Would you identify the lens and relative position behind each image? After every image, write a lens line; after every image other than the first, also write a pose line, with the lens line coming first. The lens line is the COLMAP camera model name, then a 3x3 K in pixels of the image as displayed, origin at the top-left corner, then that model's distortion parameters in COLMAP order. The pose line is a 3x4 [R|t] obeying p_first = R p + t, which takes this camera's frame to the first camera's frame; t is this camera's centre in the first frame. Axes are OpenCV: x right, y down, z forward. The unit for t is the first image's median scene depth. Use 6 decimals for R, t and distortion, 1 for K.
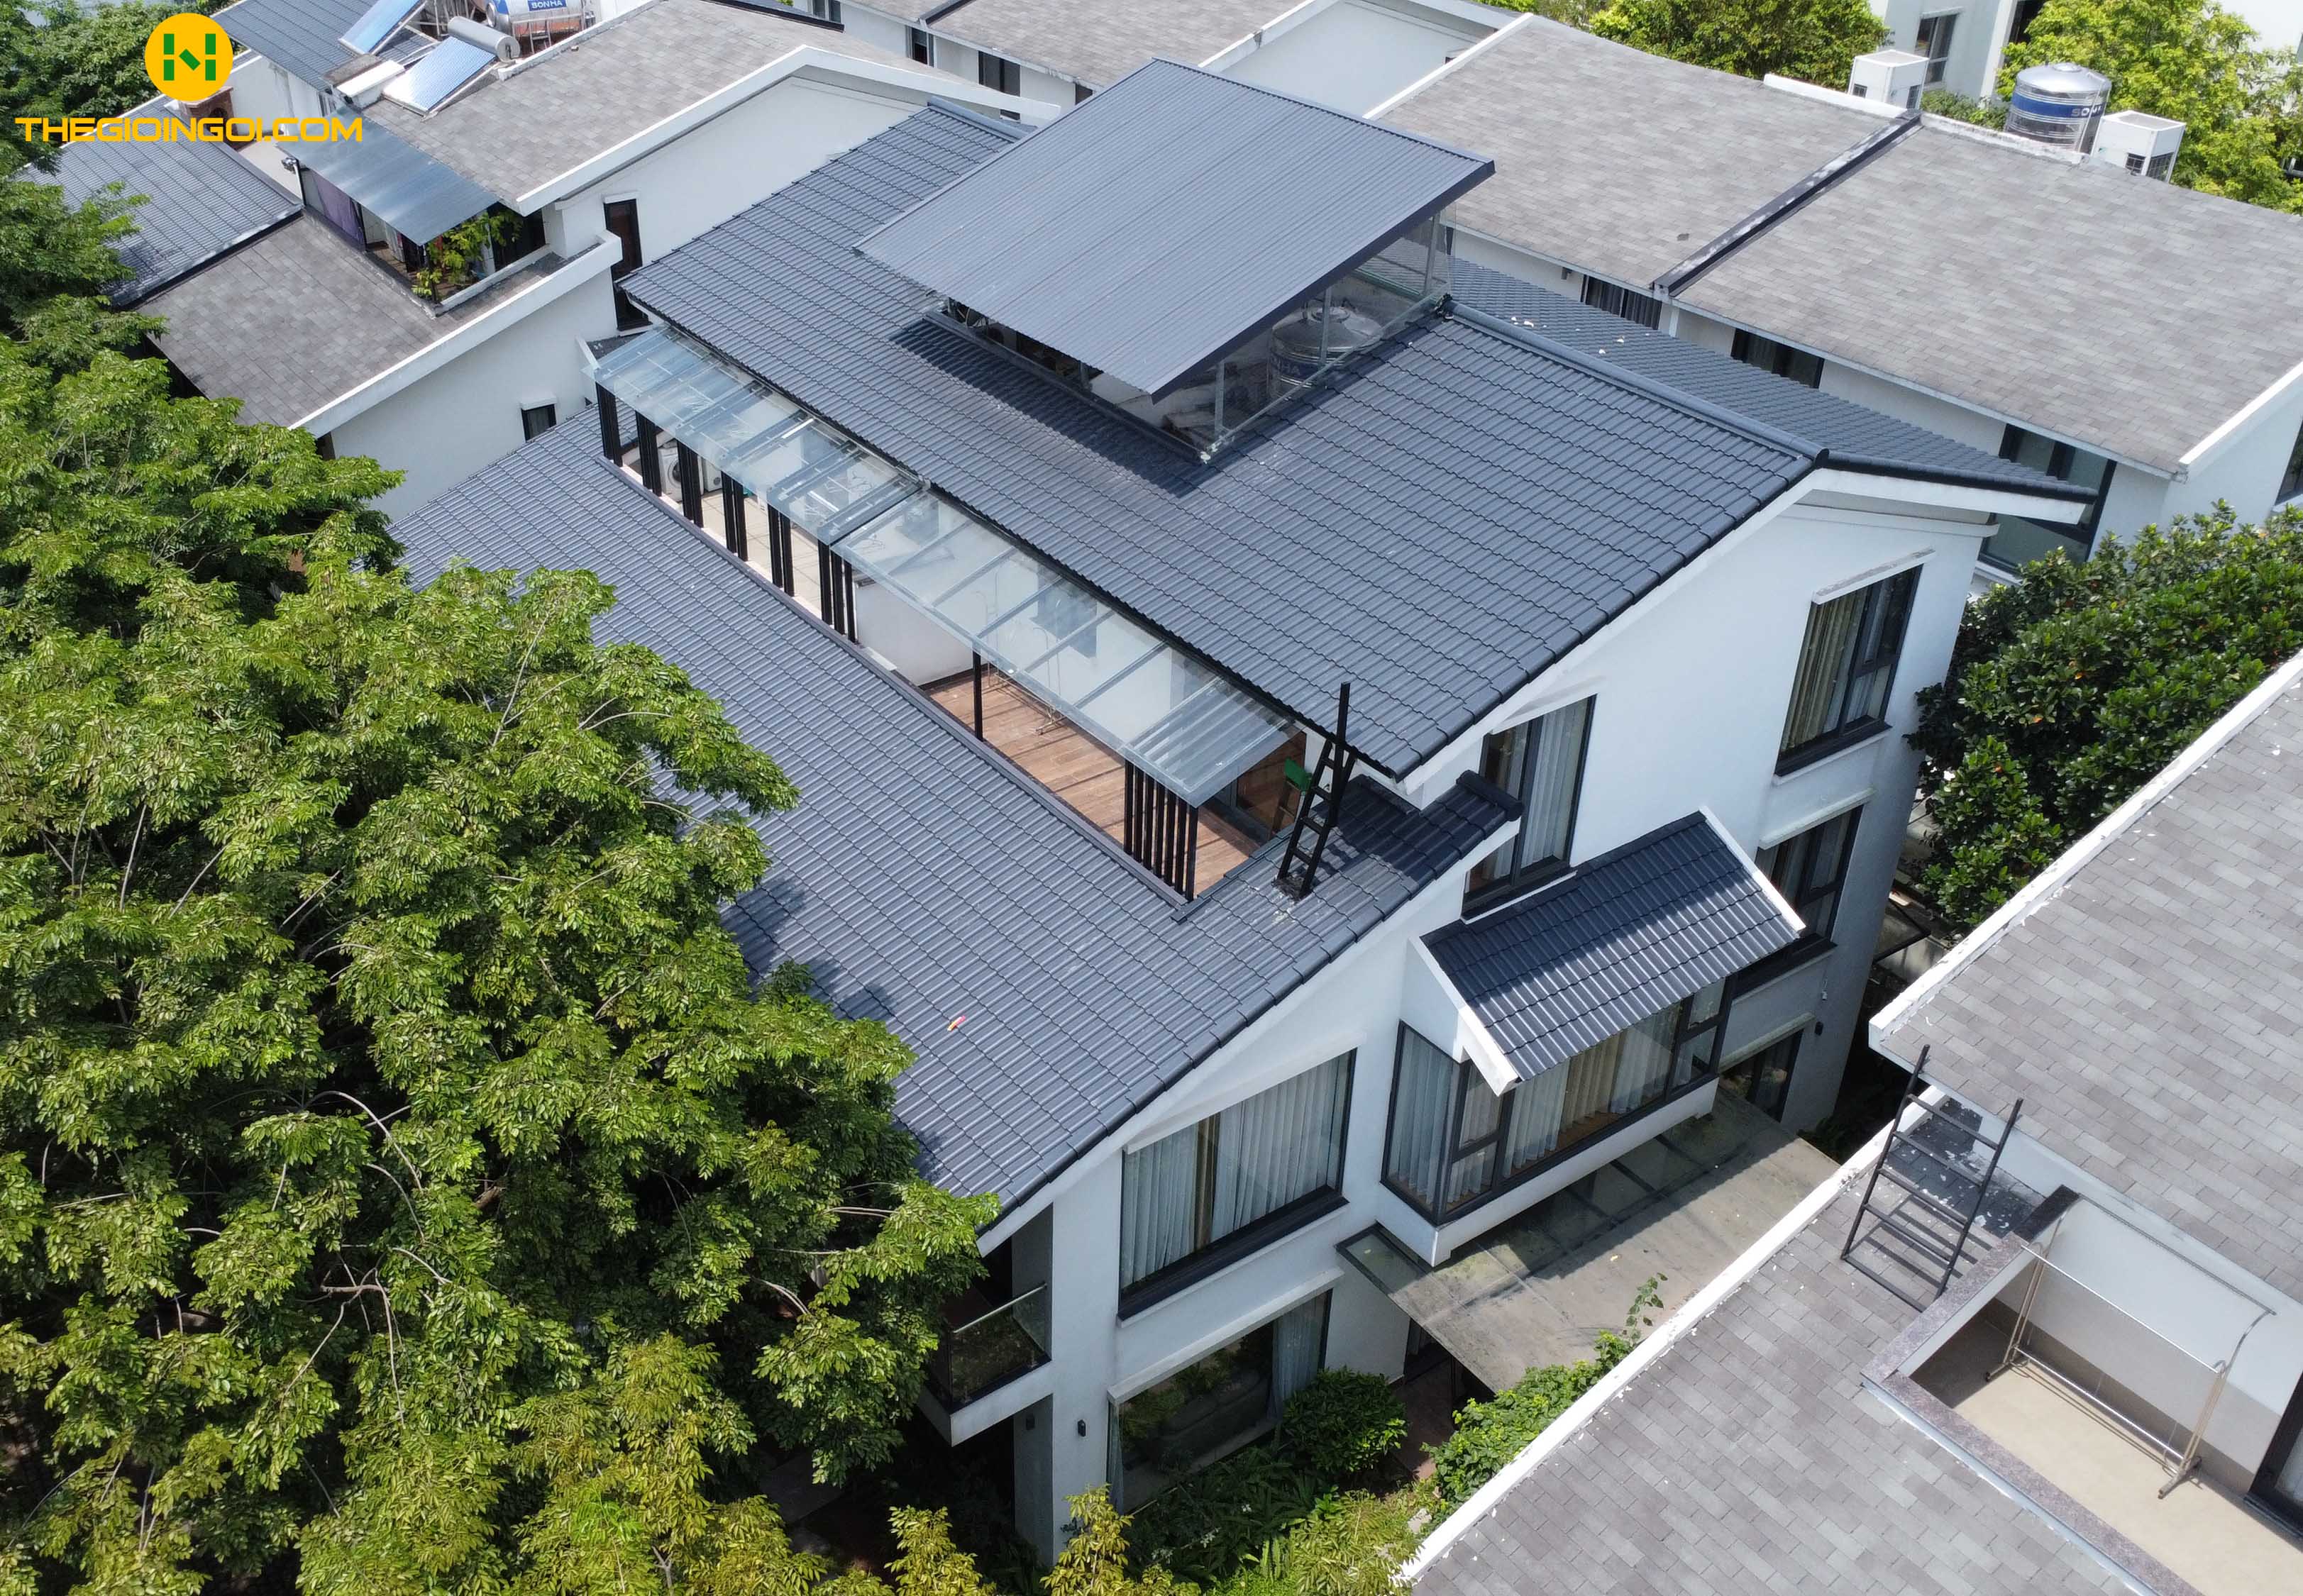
lens RADIAL K [[2146.0, 0, 1036.8], [0, 2146.0, 802.6], [0, 0, 1]] dist [0.002787, -0.000977]
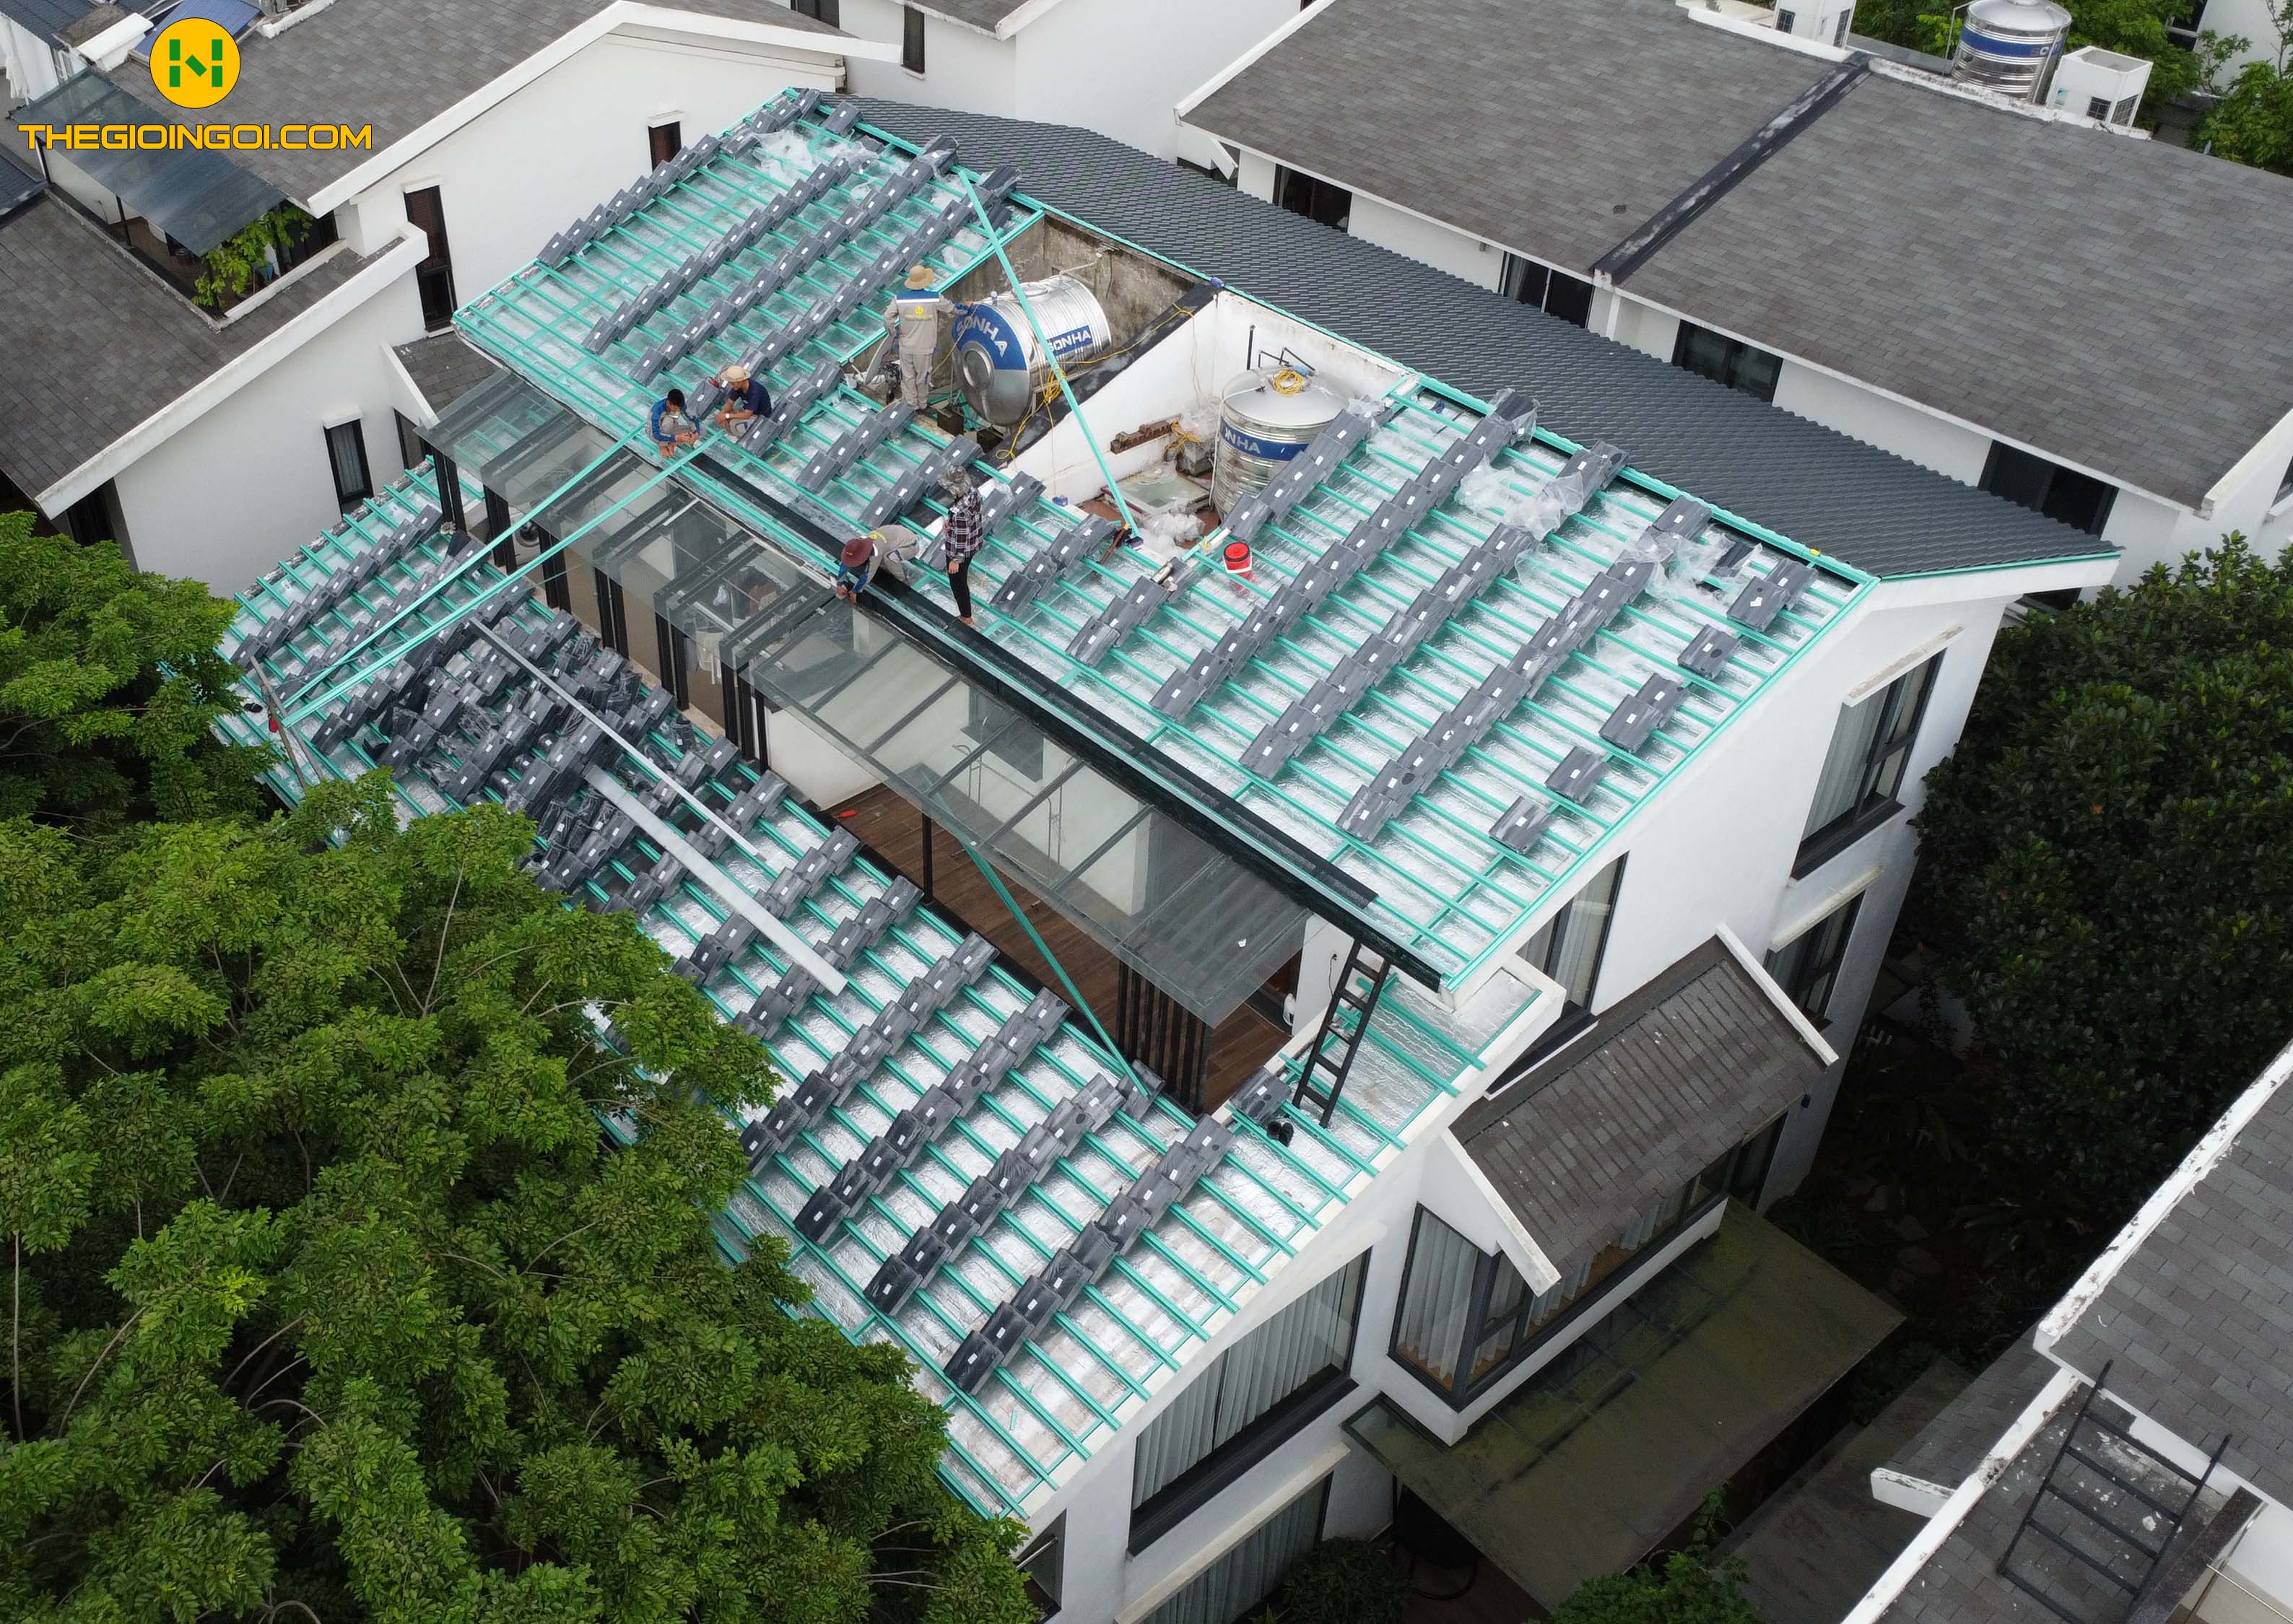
lens RADIAL K [[2182.7, 0, 936.5], [0, 2182.7, 828.0], [0, 0, 1]] dist [-0.002546, 0.008909]
pose [[0.996923, -0.052540, 0.058167, -0.060165], [0.046684, 0.994108, 0.097823, -0.118959], [-0.062964, -0.094806, 0.993503, 0.084802]]
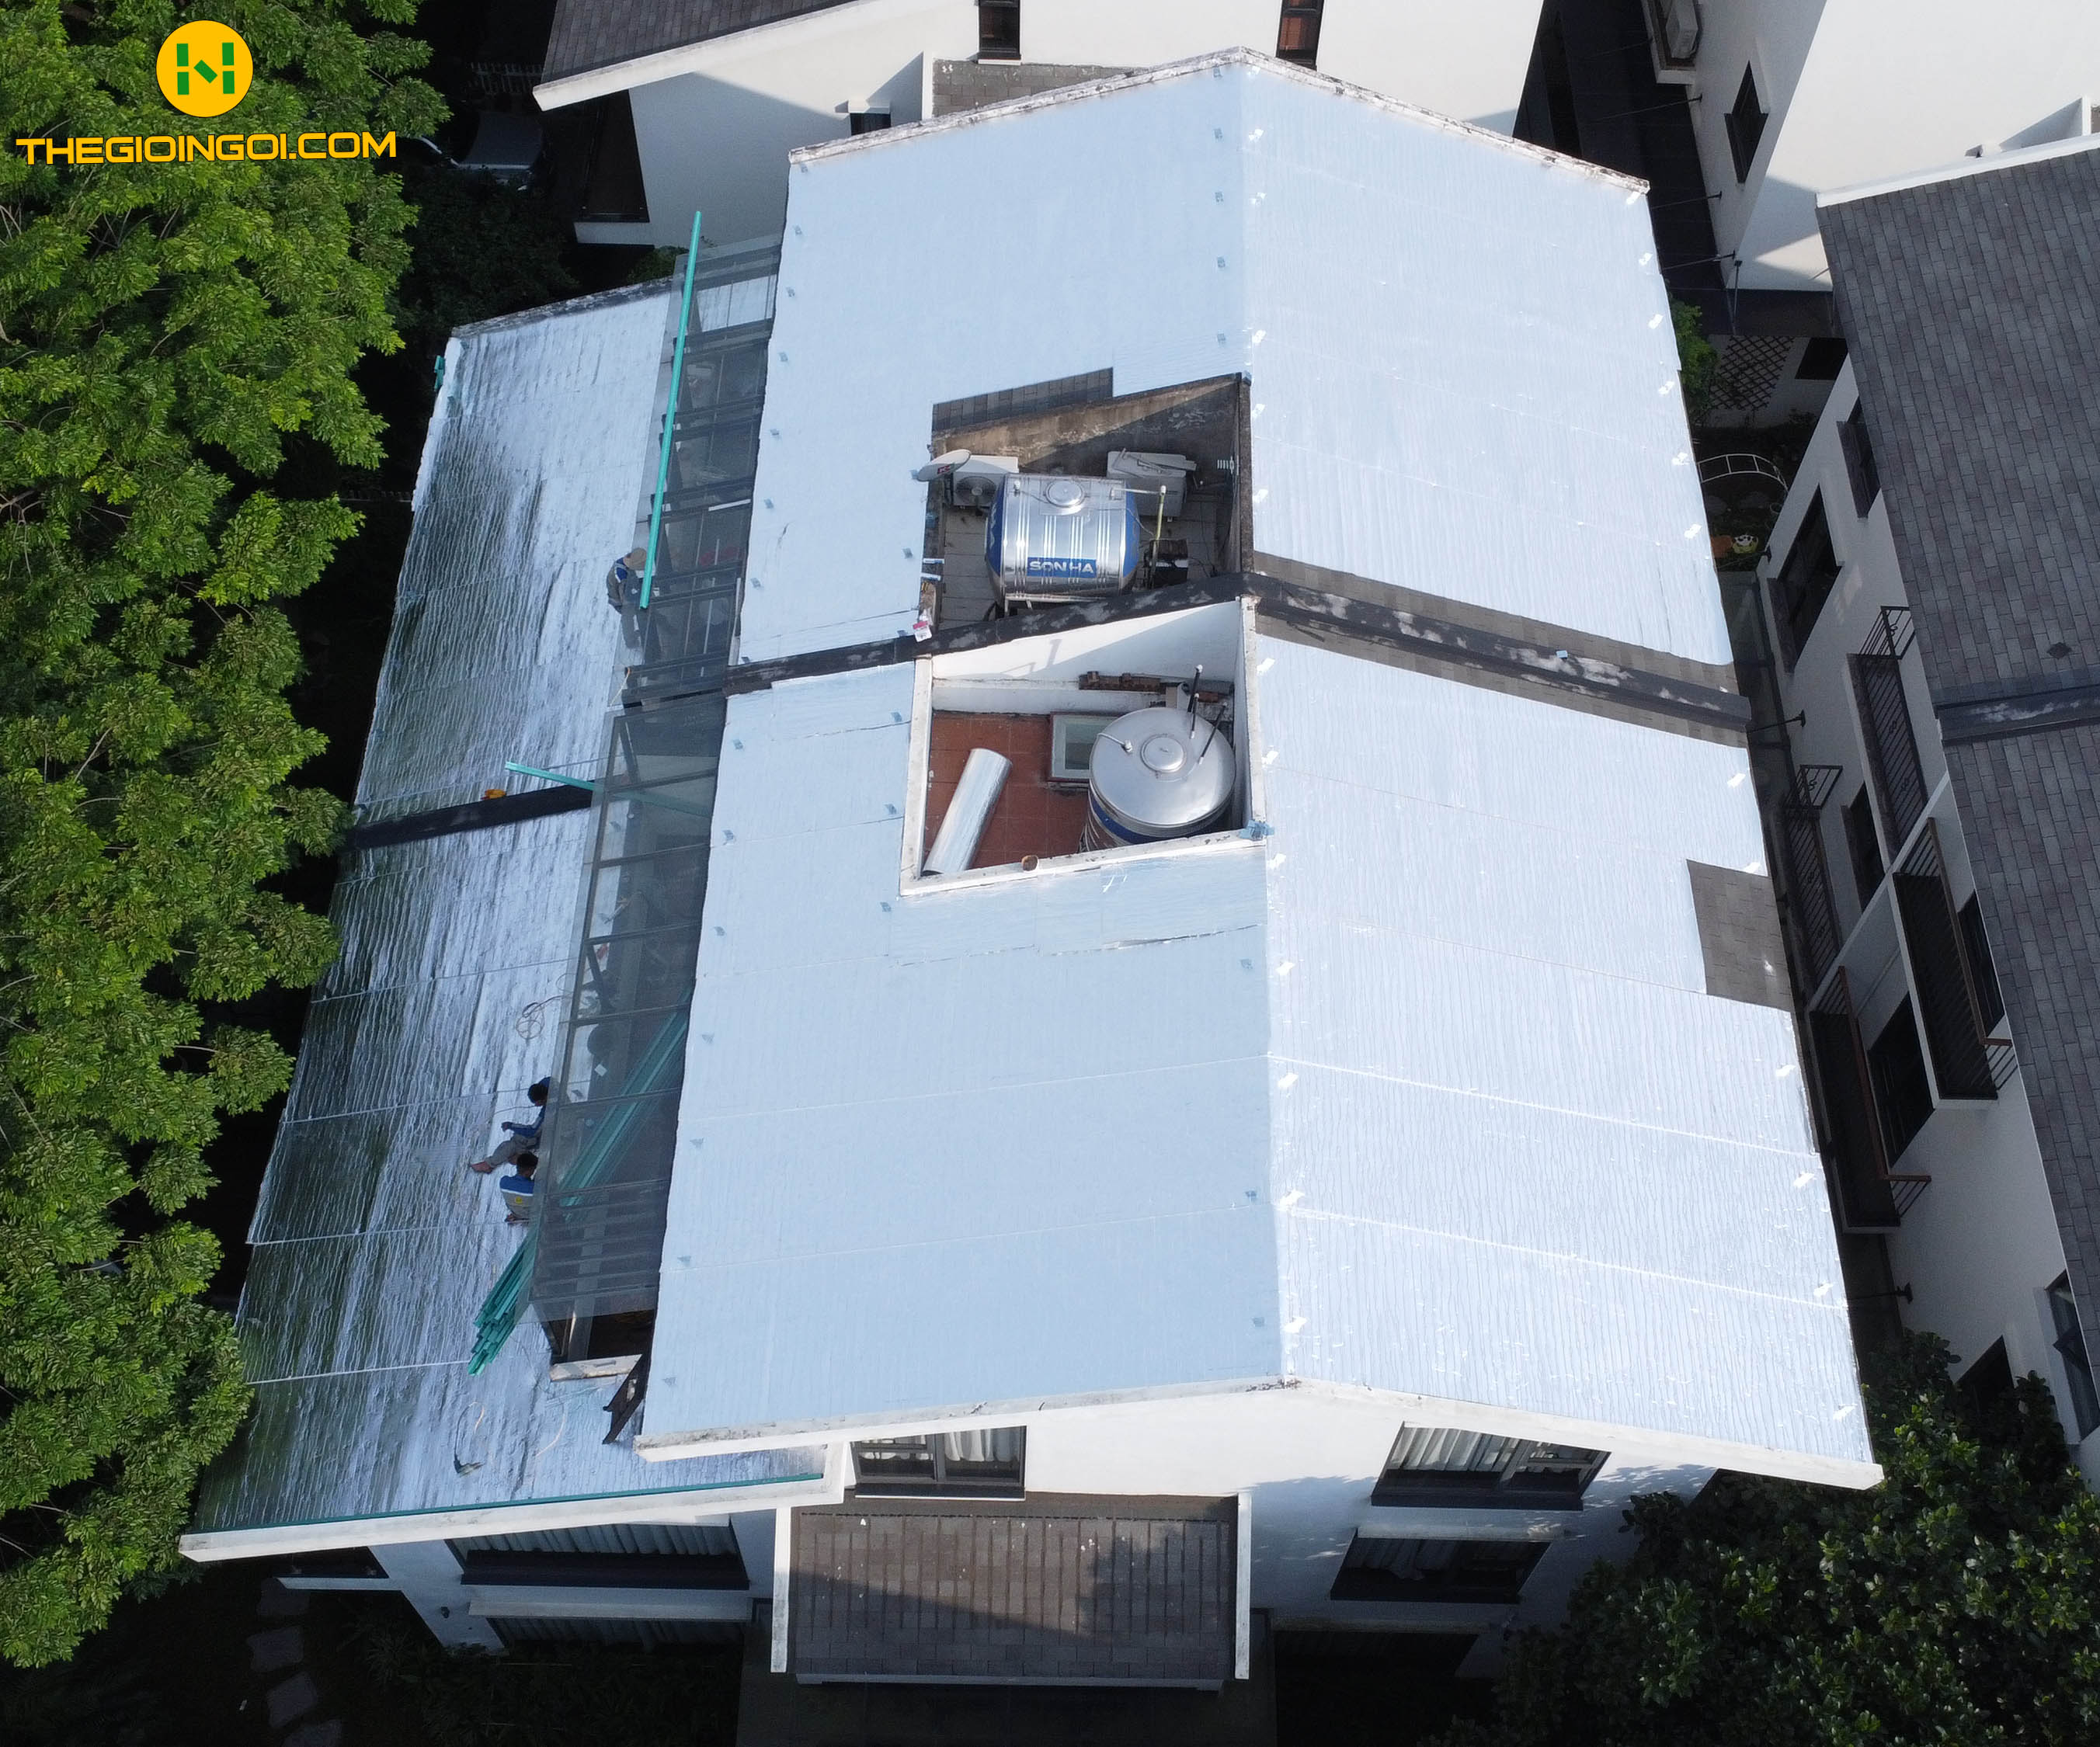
lens RADIAL K [[2360.2, 0, 1053.2], [0, 2360.2, 852.7], [0, 0, 1]] dist [-0.006639, 0.011770]
pose [[0.812944, 0.496274, -0.304688, 0.334392], [-0.330036, 0.823705, 0.461071, -0.504937], [0.479790, -0.274267, 0.833414, 0.205289]]
